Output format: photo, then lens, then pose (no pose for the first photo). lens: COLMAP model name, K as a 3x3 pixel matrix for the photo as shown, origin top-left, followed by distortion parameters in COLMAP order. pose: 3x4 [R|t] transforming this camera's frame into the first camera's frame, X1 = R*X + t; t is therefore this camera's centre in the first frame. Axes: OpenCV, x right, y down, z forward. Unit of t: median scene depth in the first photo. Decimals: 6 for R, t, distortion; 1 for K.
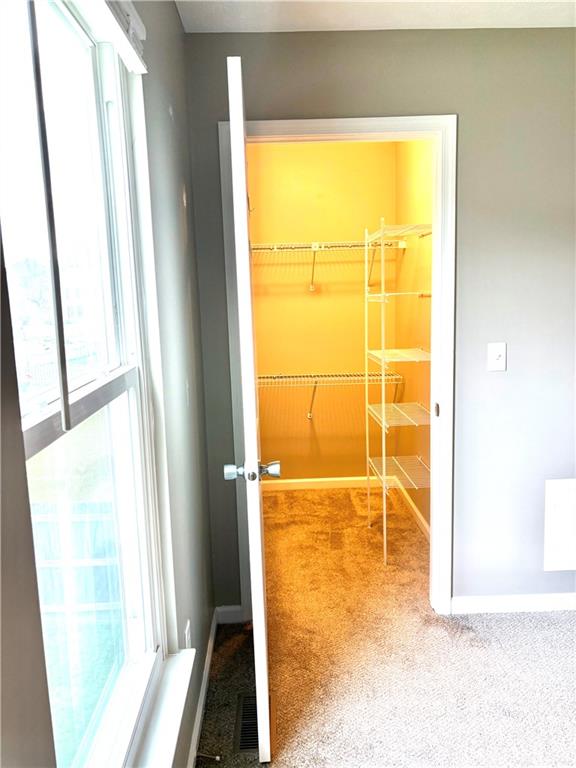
lens RADIAL K [[585.0, 0, 288.0], [0, 585.0, 384.0], [0, 0, 1]] dist [0.065515, -0.098580]
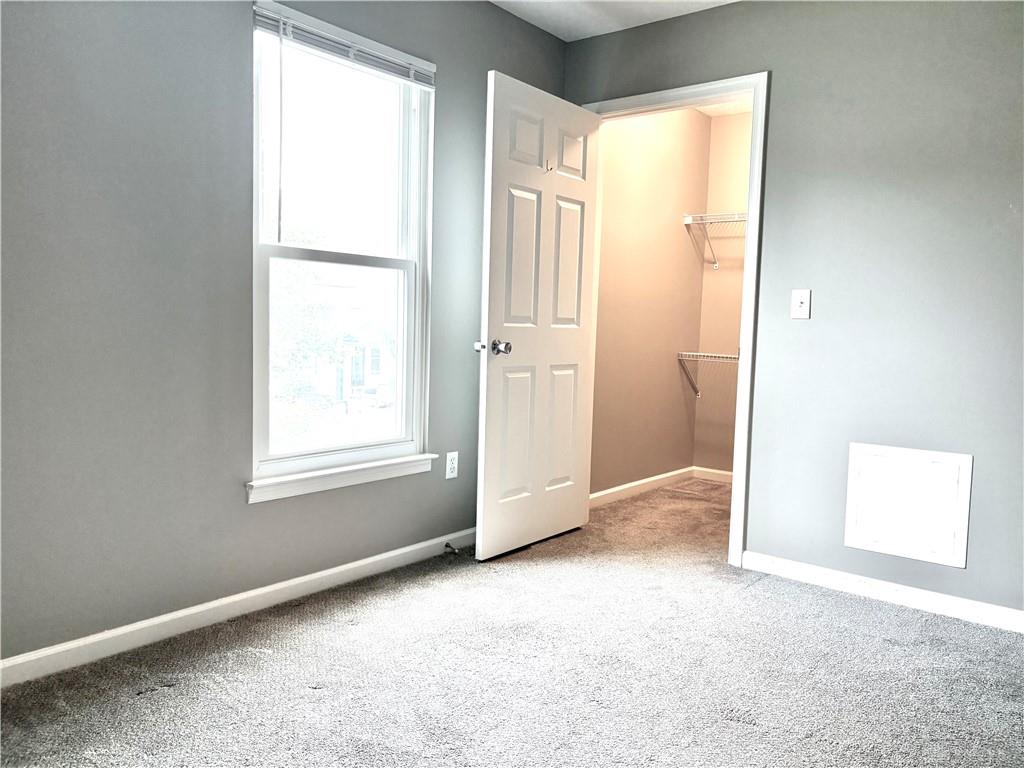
lens RADIAL K [[780.1, 0, 512.0], [0, 780.1, 384.0], [0, 0, 1]] dist [0.065515, -0.098580]
pose [[0.760778, 0.109518, -0.639705, 0.850077], [-0.157316, 0.987383, -0.018048, 0.186738], [0.629658, 0.114366, 0.768408, -0.298624]]
